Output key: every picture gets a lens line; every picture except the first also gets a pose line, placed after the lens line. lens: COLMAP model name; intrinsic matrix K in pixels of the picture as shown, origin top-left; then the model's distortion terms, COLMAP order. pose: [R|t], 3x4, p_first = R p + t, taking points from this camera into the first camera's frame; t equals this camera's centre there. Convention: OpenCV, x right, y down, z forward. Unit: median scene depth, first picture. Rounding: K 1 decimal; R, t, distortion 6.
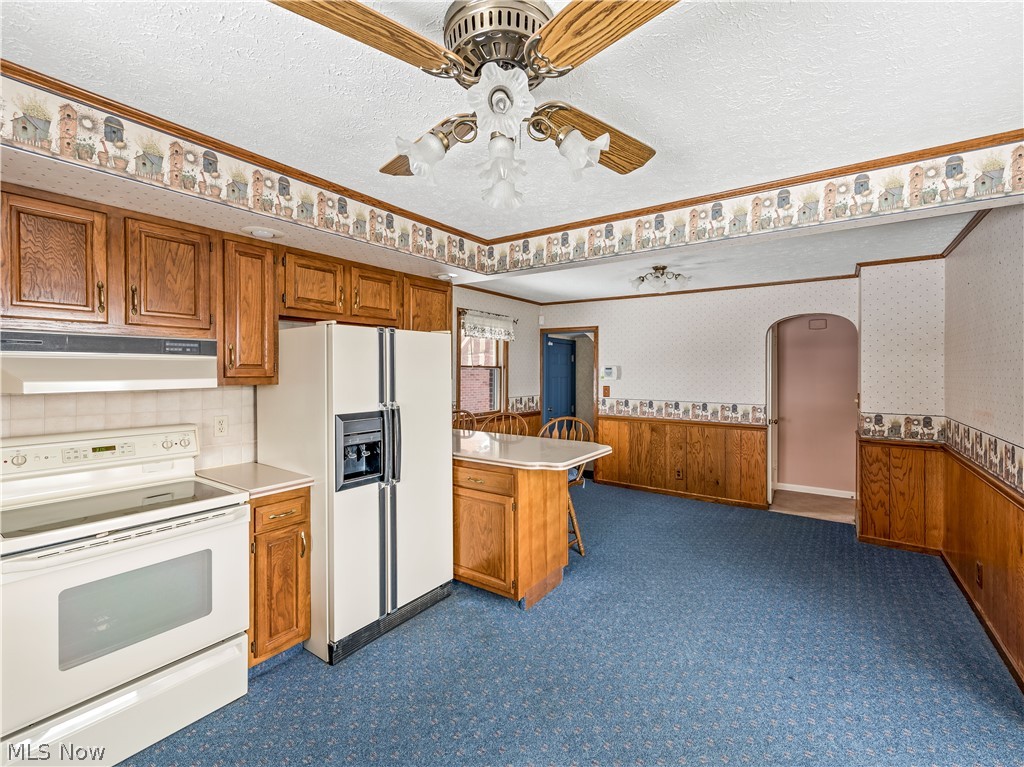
lens RADIAL K [[454.8, 0, 509.4], [0, 454.8, 372.9], [0, 0, 1]] dist [0.014174, -0.003962]
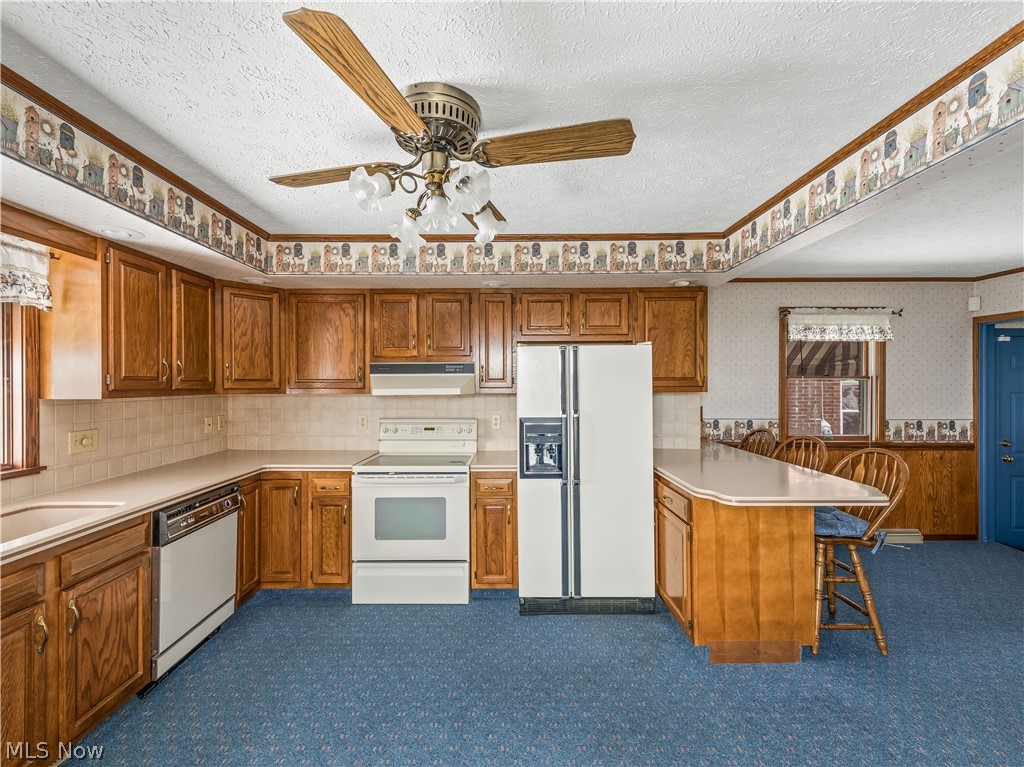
lens RADIAL K [[454.8, 0, 512.2], [0, 454.8, 383.5], [0, 0, 1]] dist [0.014174, -0.003962]
pose [[0.578764, -0.003270, -0.815489, 0.487268], [-0.000392, 0.999991, -0.004288, 0.001327], [0.815495, 0.002801, 0.578757, 0.189625]]
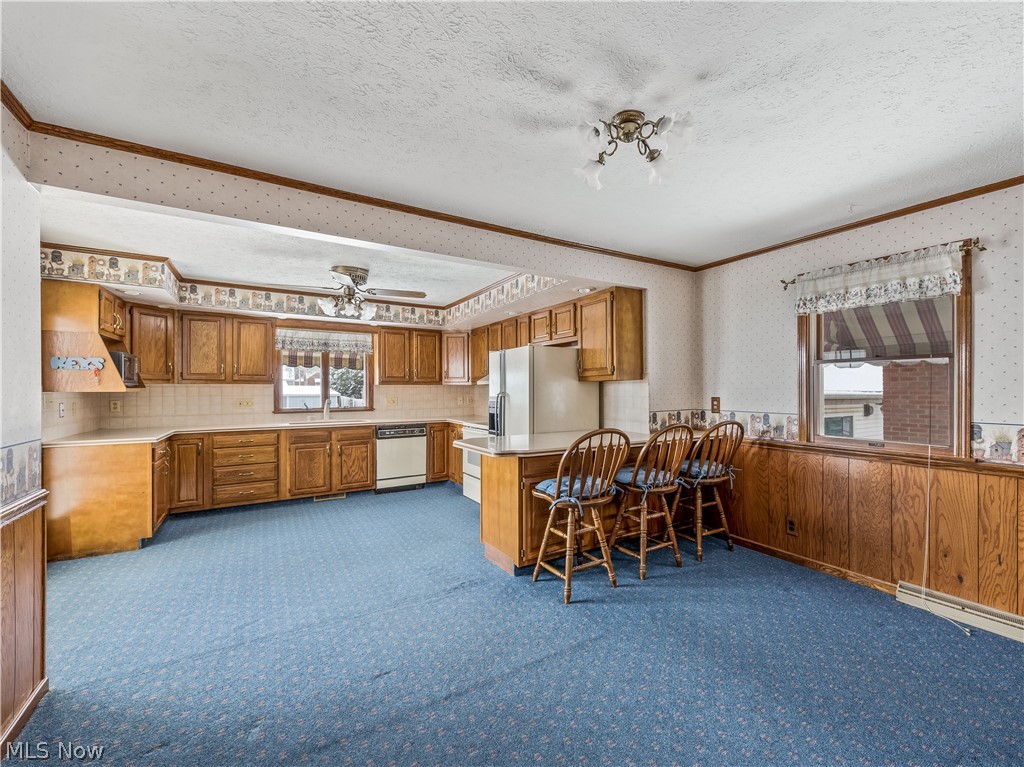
lens RADIAL K [[454.8, 0, 555.6], [0, 454.8, 387.0], [0, 0, 1]] dist [0.014174, -0.003962]
pose [[-0.360188, -0.003328, -0.932874, 1.094942], [0.000970, 0.999992, -0.003941, 0.042128], [0.932879, -0.002324, -0.360181, 1.545335]]
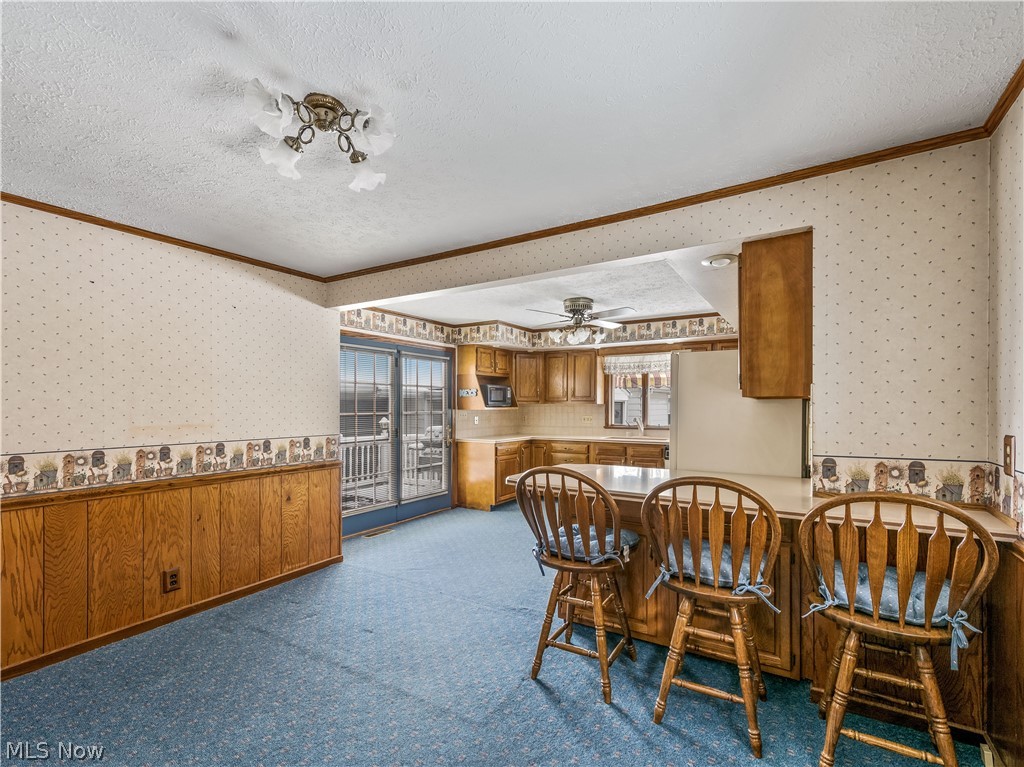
lens RADIAL K [[454.8, 0, 541.5], [0, 454.8, 408.8], [0, 0, 1]] dist [0.014174, -0.003962]
pose [[-0.995979, 0.004719, -0.089465, 0.252282], [0.004065, 0.999964, 0.007493, 0.029543], [0.089497, 0.007100, -0.995962, 1.990541]]
